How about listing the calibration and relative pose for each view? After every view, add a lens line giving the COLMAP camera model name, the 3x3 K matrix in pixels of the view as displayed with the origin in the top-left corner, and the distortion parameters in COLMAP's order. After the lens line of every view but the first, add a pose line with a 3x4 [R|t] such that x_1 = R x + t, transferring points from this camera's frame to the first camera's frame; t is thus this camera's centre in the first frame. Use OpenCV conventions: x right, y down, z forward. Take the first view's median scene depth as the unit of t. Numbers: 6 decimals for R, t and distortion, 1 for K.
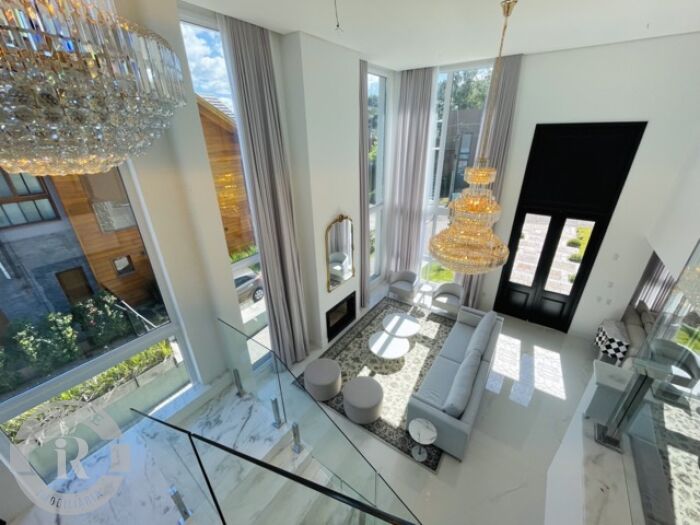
lens RADIAL K [[283.6, 0, 348.5], [0, 283.6, 260.6], [0, 0, 1]] dist [-0.001721, -0.000033]
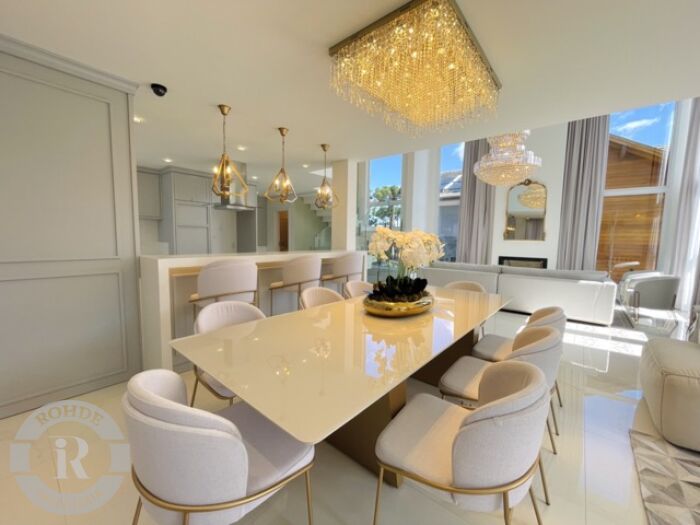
lens RADIAL K [[281.7, 0, 350.4], [0, 281.7, 263.4], [0, 0, 1]] dist [-0.003289, 0.000173]
pose [[-0.064261, 0.107243, -0.992154, 1.169469], [-0.429165, 0.894605, 0.124496, 0.323335], [0.900938, 0.433797, -0.011463, 0.390848]]
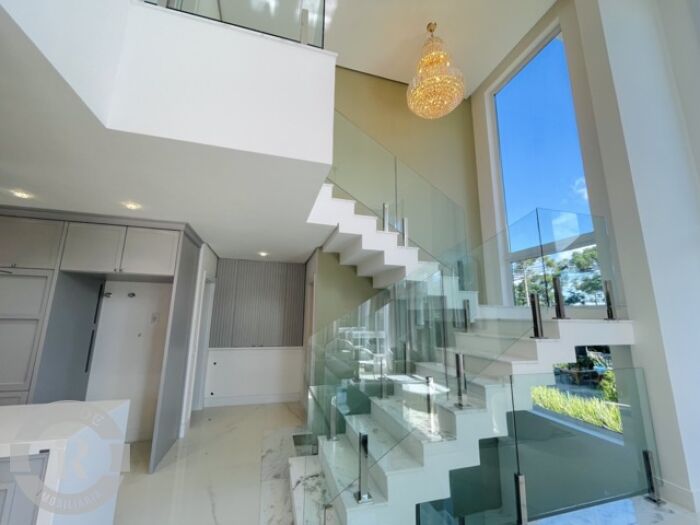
lens RADIAL K [[281.7, 0, 350.4], [0, 281.7, 263.4], [0, 0, 1]] dist [-0.003289, 0.000173]
pose [[-0.620953, -0.136702, -0.771836, 0.380801], [-0.327266, 0.939960, 0.096811, 0.256964], [0.712260, 0.312710, -0.628409, 0.489113]]
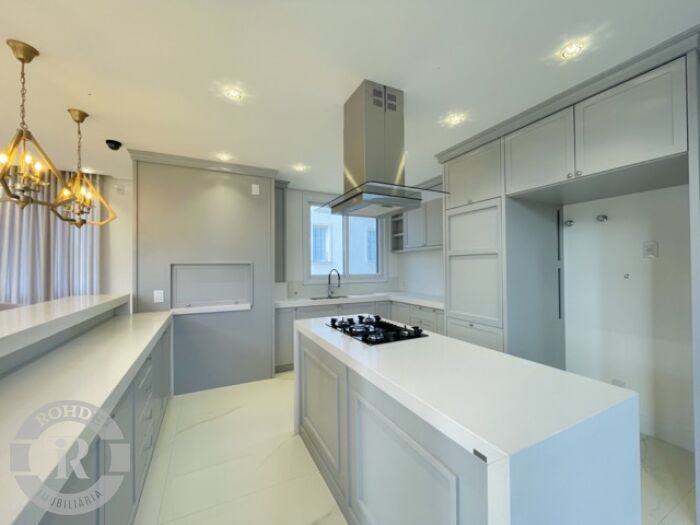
lens RADIAL K [[281.7, 0, 350.4], [0, 281.7, 263.4], [0, 0, 1]] dist [-0.003289, 0.000173]
pose [[-0.880976, 0.032507, 0.472044, 0.331577], [0.217184, 0.914116, 0.342380, 0.368270], [-0.420373, 0.404148, -0.812374, 0.316605]]
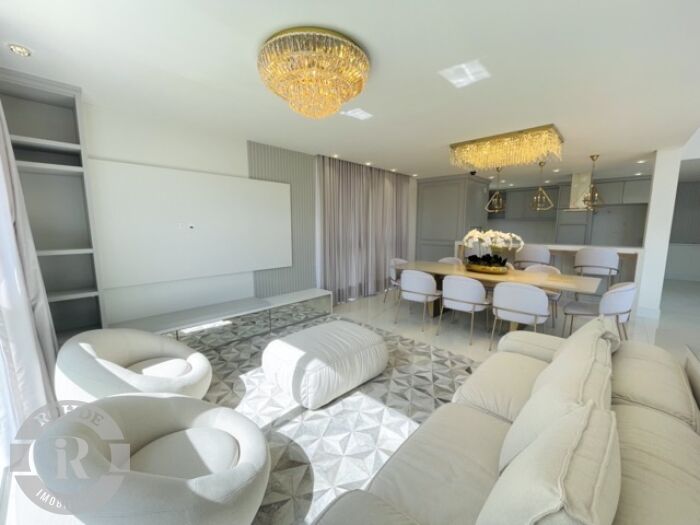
lens RADIAL K [[281.7, 0, 350.4], [0, 281.7, 263.4], [0, 0, 1]] dist [-0.003289, 0.000173]
pose [[-0.989875, -0.004117, 0.141882, 1.061377], [0.071804, 0.847721, 0.525559, 0.022757], [-0.122440, 0.530426, -0.838843, 1.012609]]
